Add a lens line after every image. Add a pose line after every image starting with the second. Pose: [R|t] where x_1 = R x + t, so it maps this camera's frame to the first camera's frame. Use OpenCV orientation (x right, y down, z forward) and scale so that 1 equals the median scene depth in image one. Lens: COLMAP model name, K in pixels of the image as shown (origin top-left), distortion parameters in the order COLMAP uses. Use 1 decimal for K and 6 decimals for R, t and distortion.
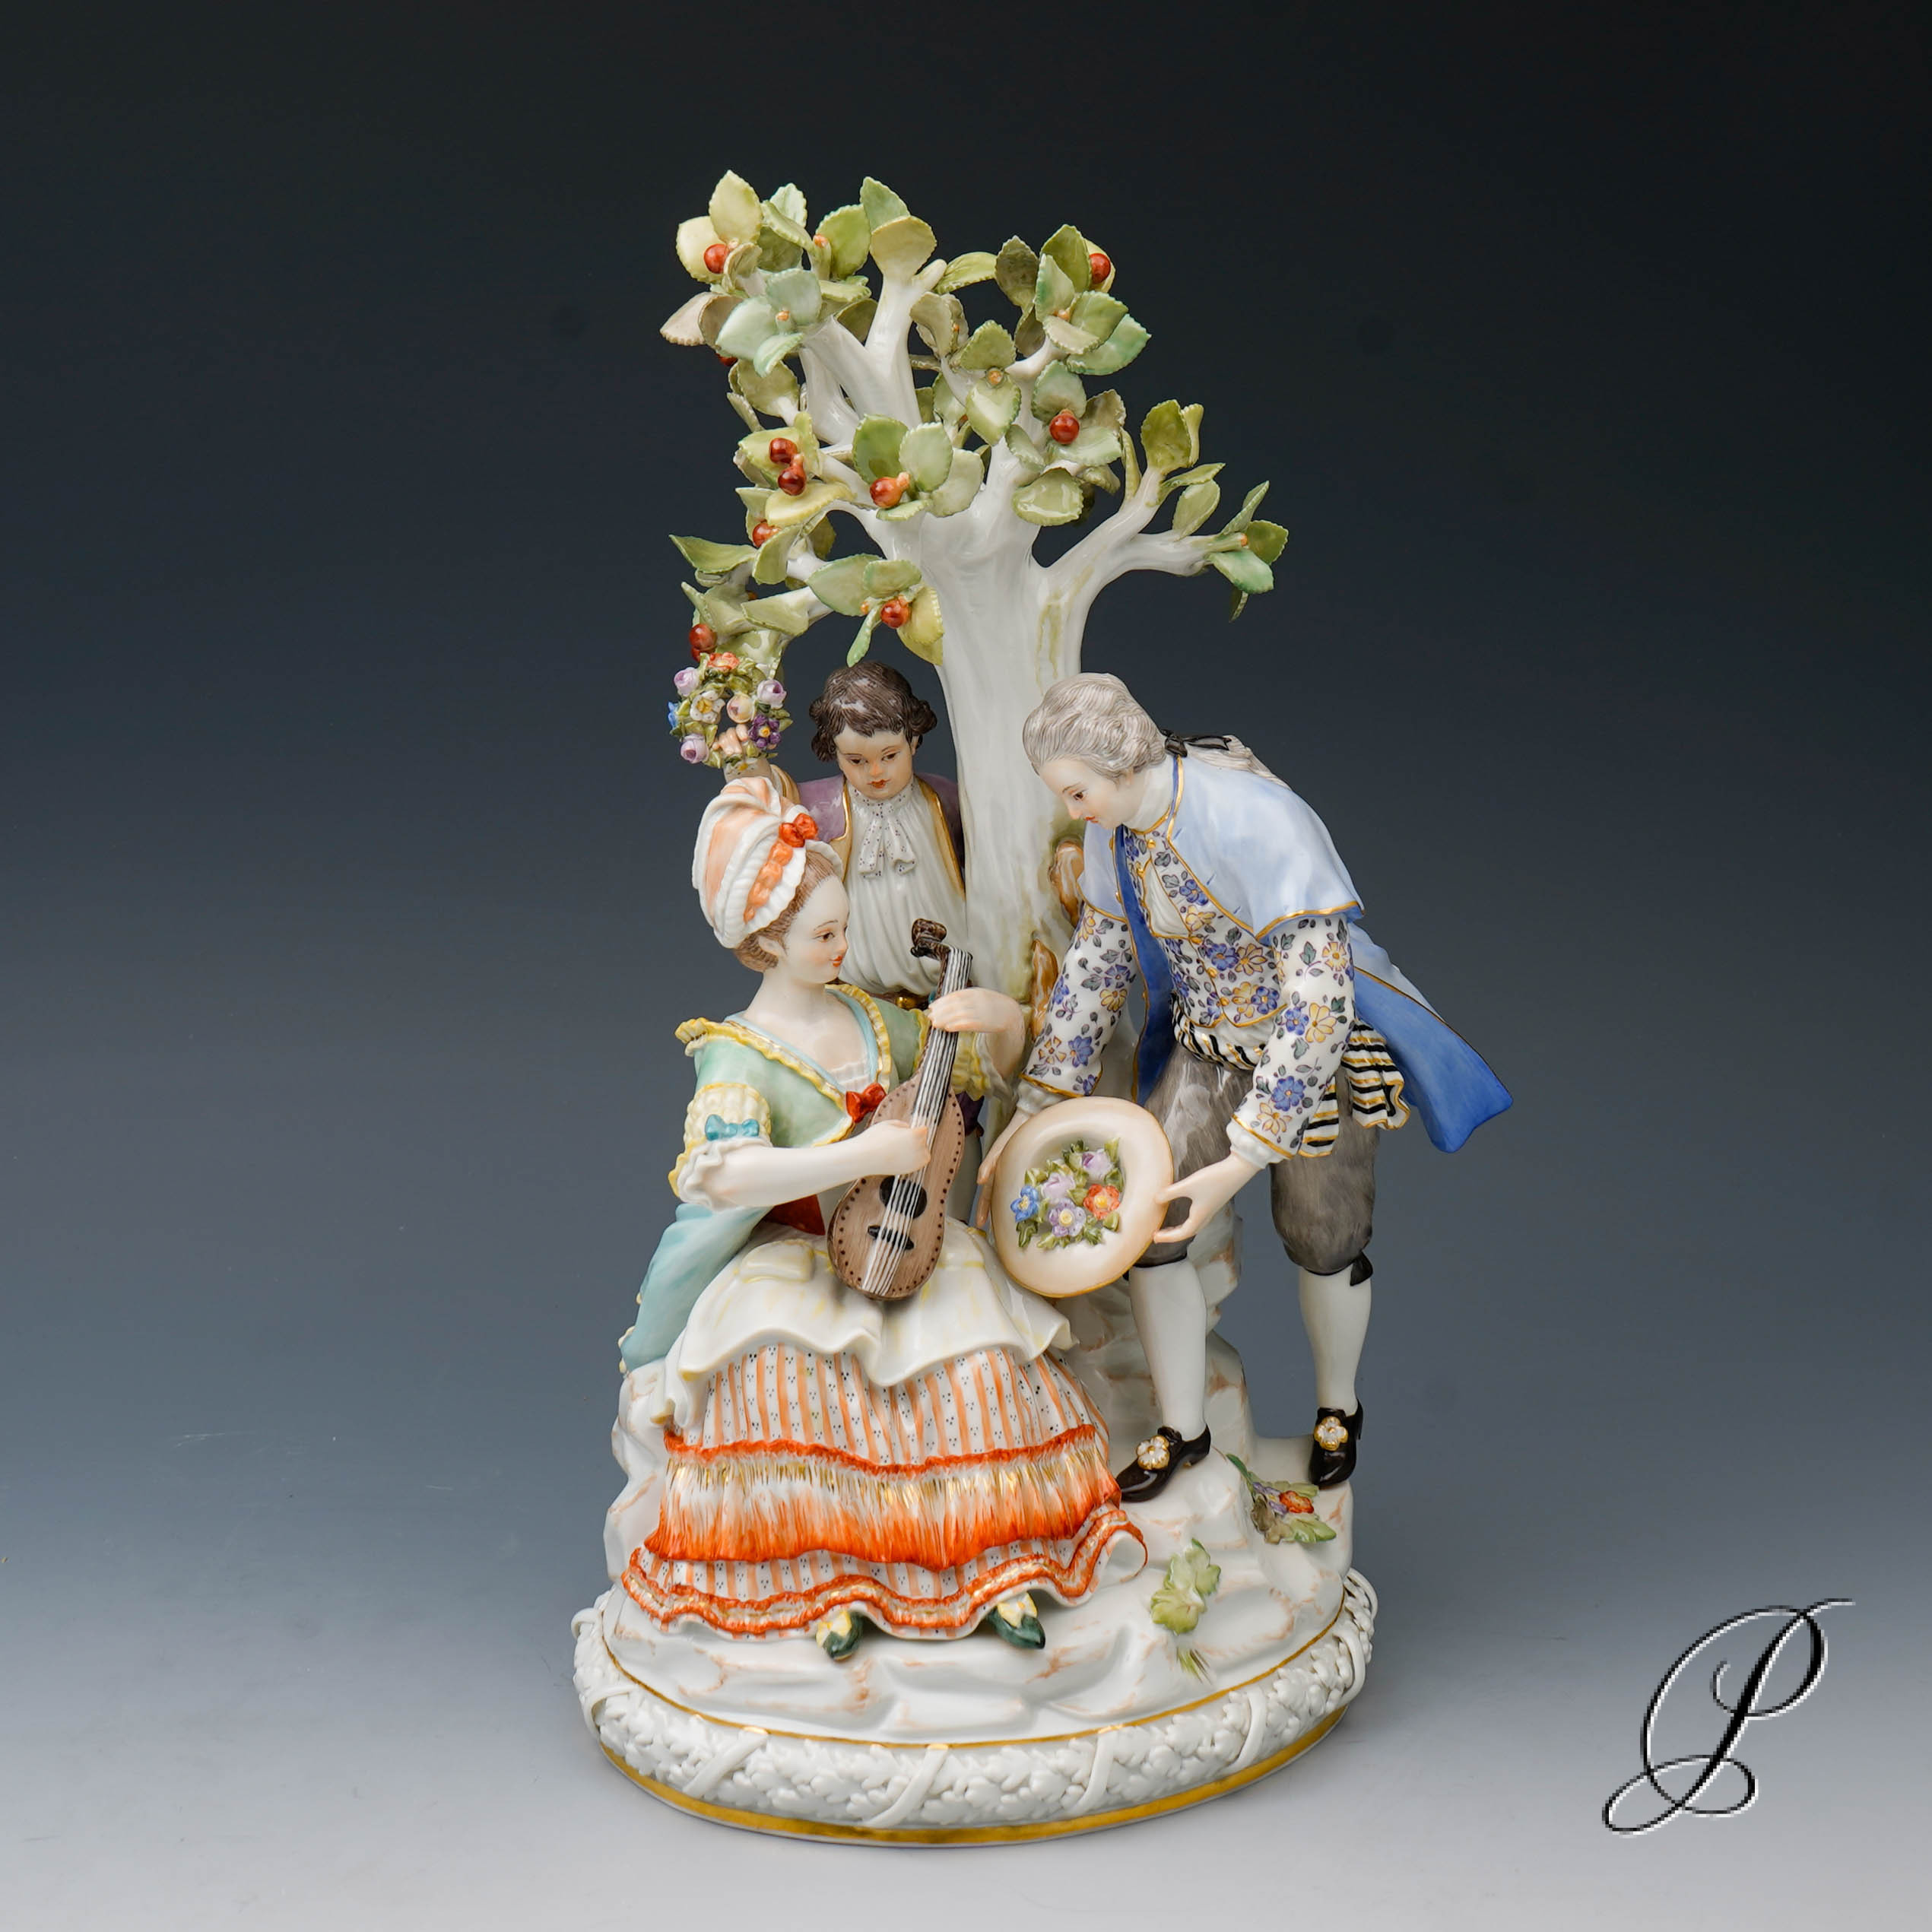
lens RADIAL K [[4002.9, 0, 1059.1], [0, 4002.9, 743.2], [0, 0, 1]] dist [-0.034120, 0.176464]
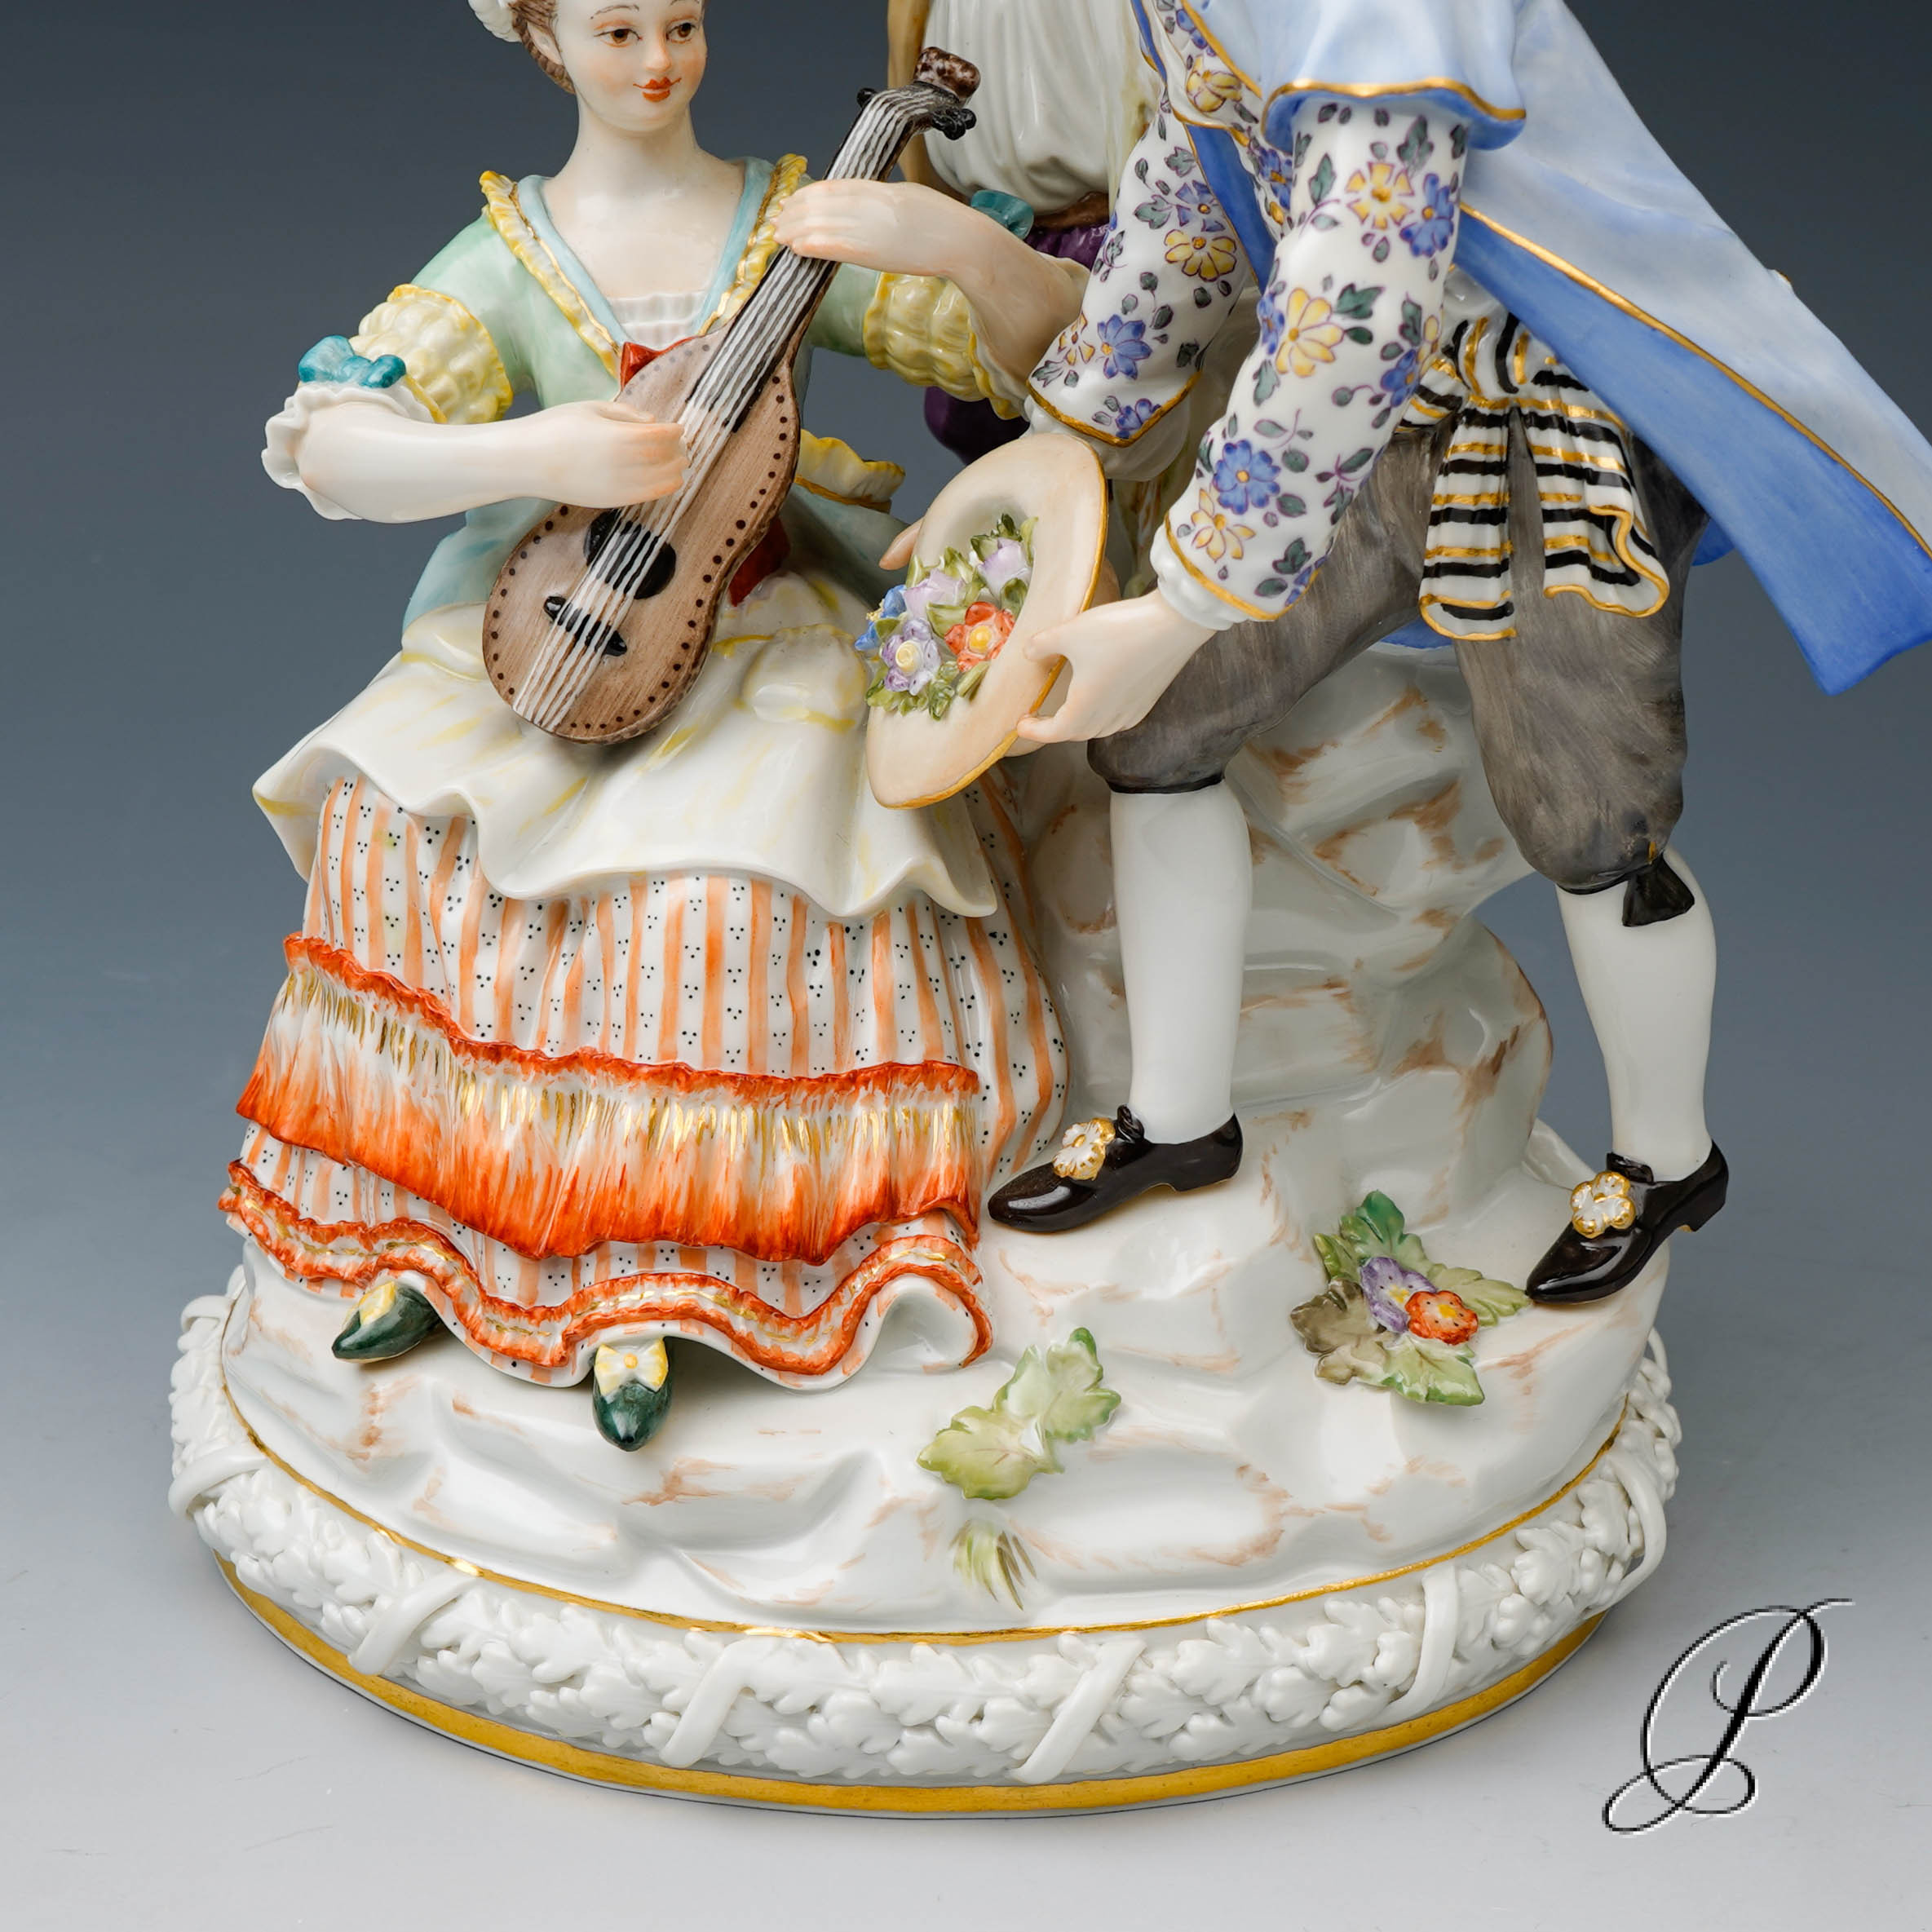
lens RADIAL K [[4355.5, 0, 1101.2], [0, 4355.5, 1021.6], [0, 0, 1]] dist [0.000468, -0.031825]
pose [[0.822712, 0.232396, -0.518785, 0.313953], [-0.119070, 0.962822, 0.242481, 0.027043], [0.555849, -0.137720, 0.819796, 0.554341]]
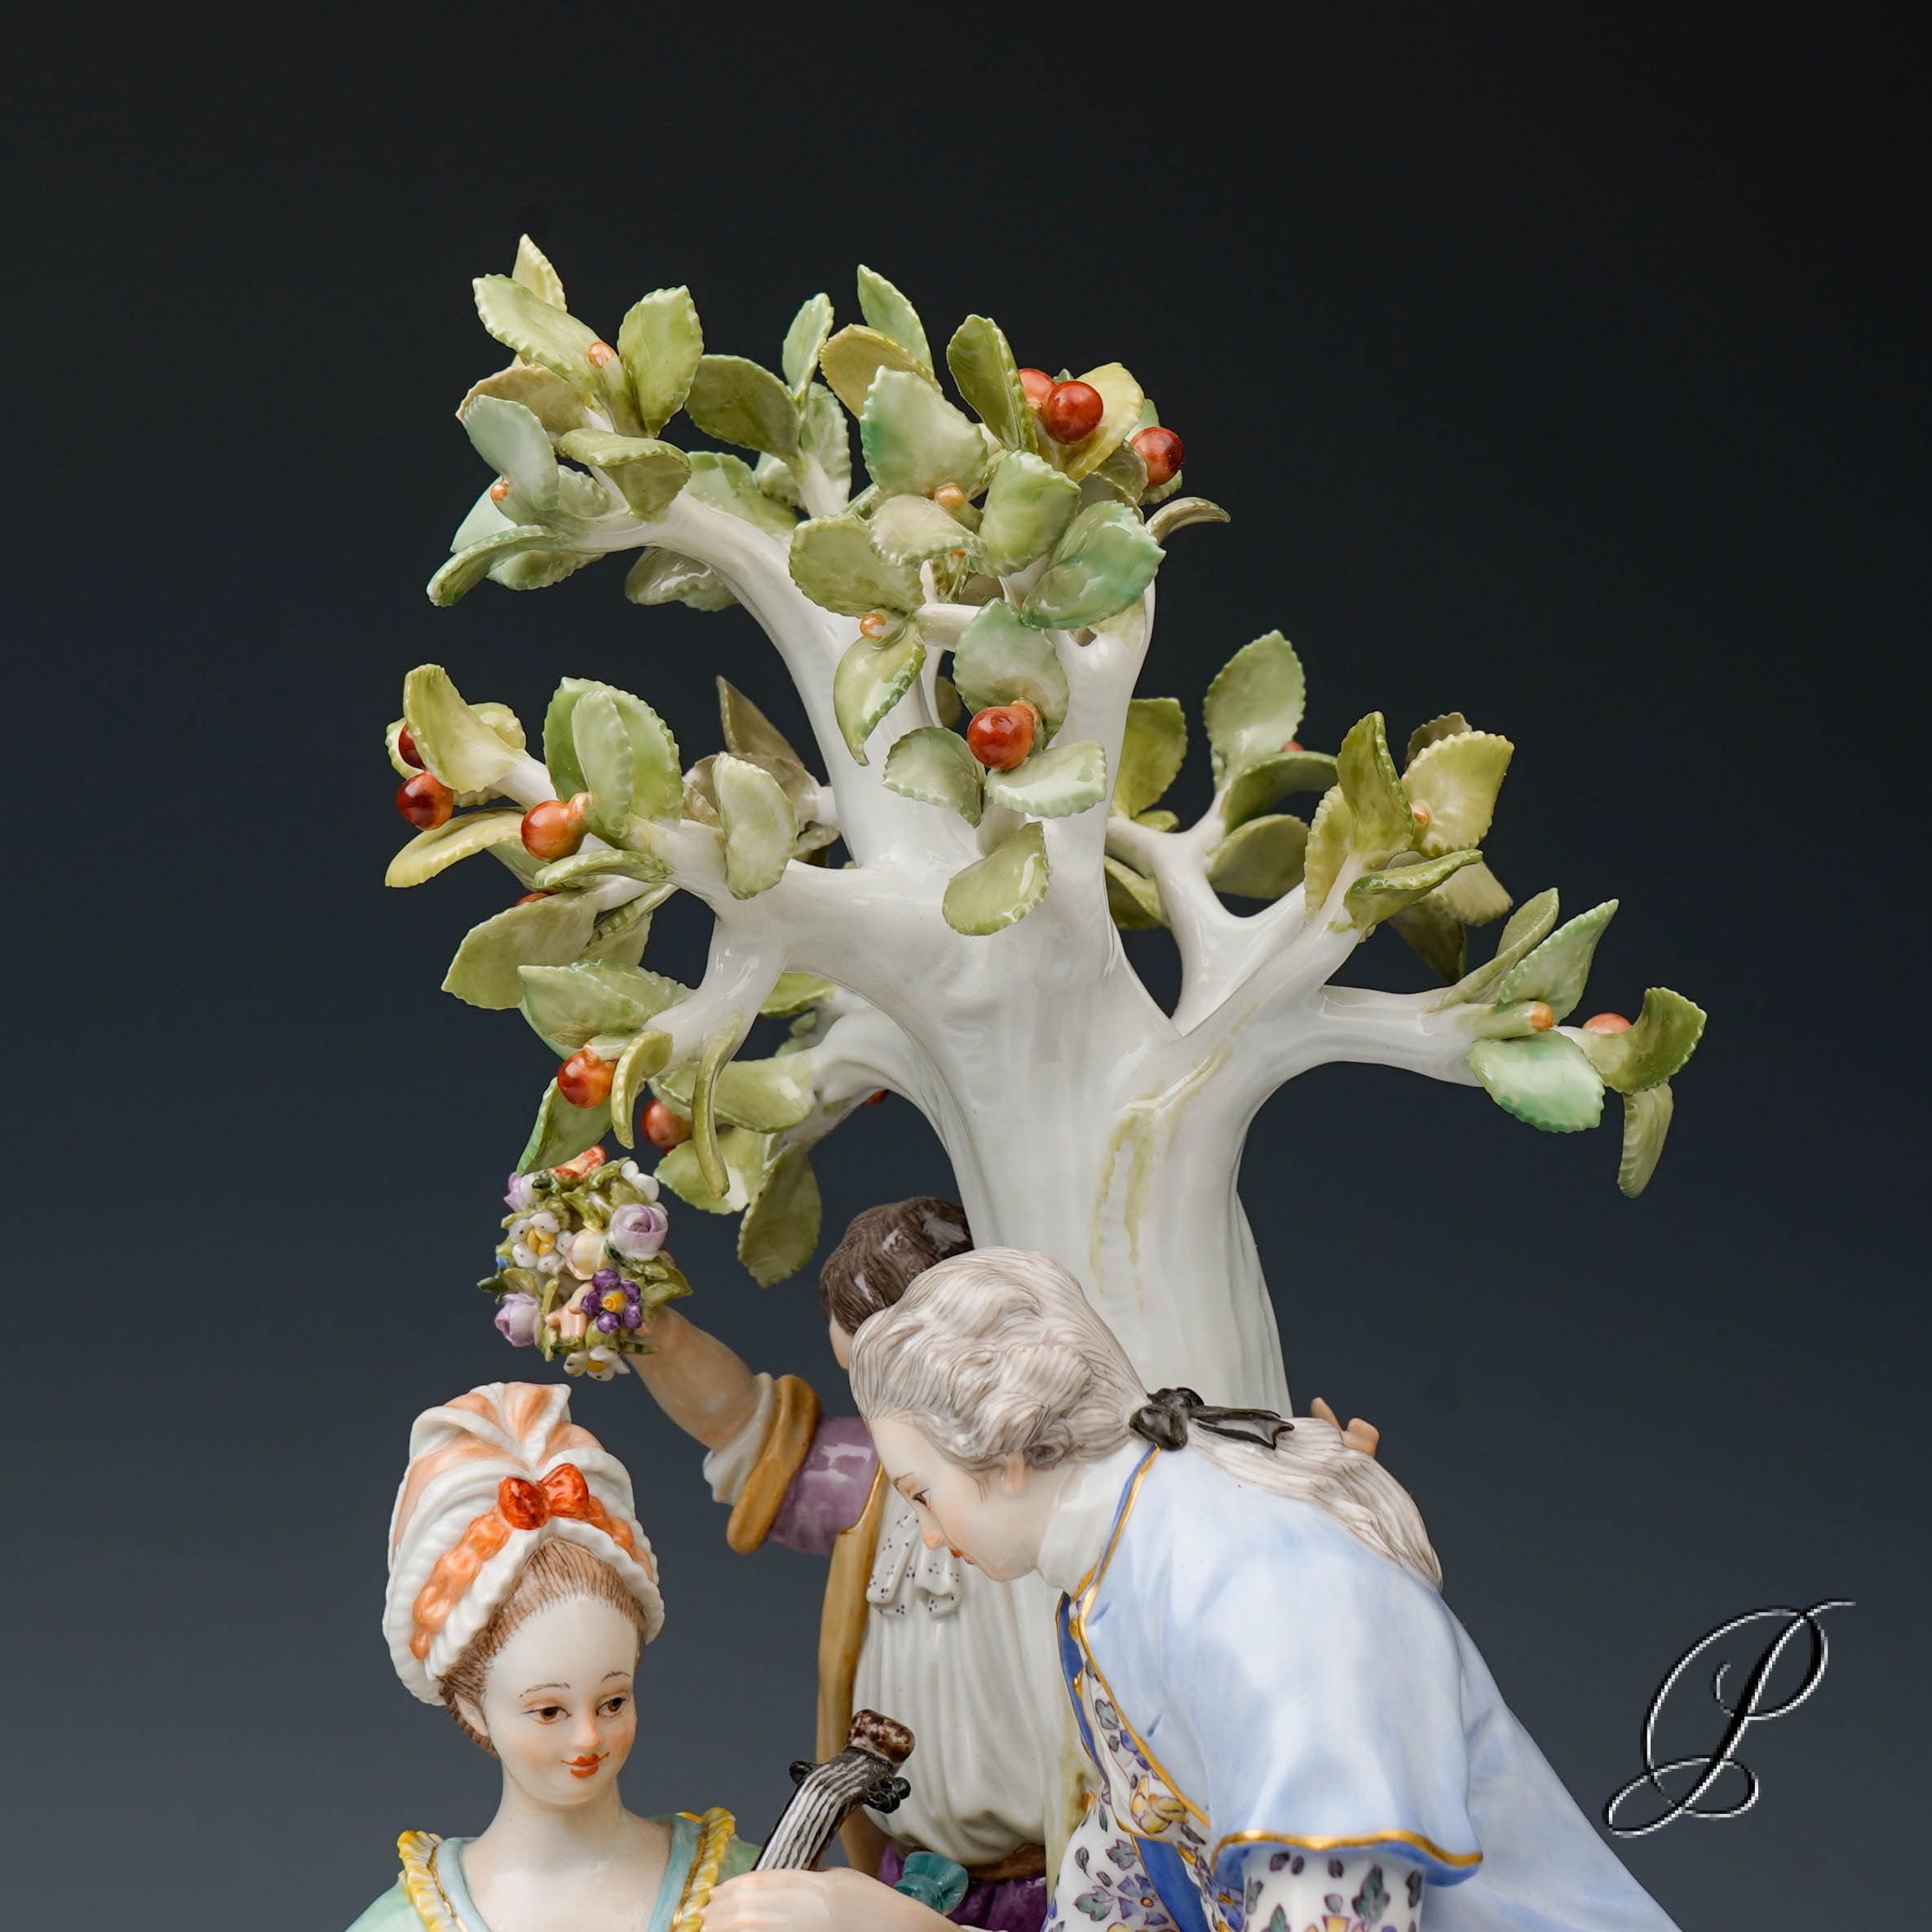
lens RADIAL K [[4364.3, 0, 1054.1], [0, 4364.3, 698.8], [0, 0, 1]] dist [-0.023376, 0.187052]
pose [[0.830220, 0.035952, -0.556276, 0.297564], [-0.117377, 0.986819, -0.111402, -0.024535], [0.544938, 0.157782, 0.823497, 0.557707]]
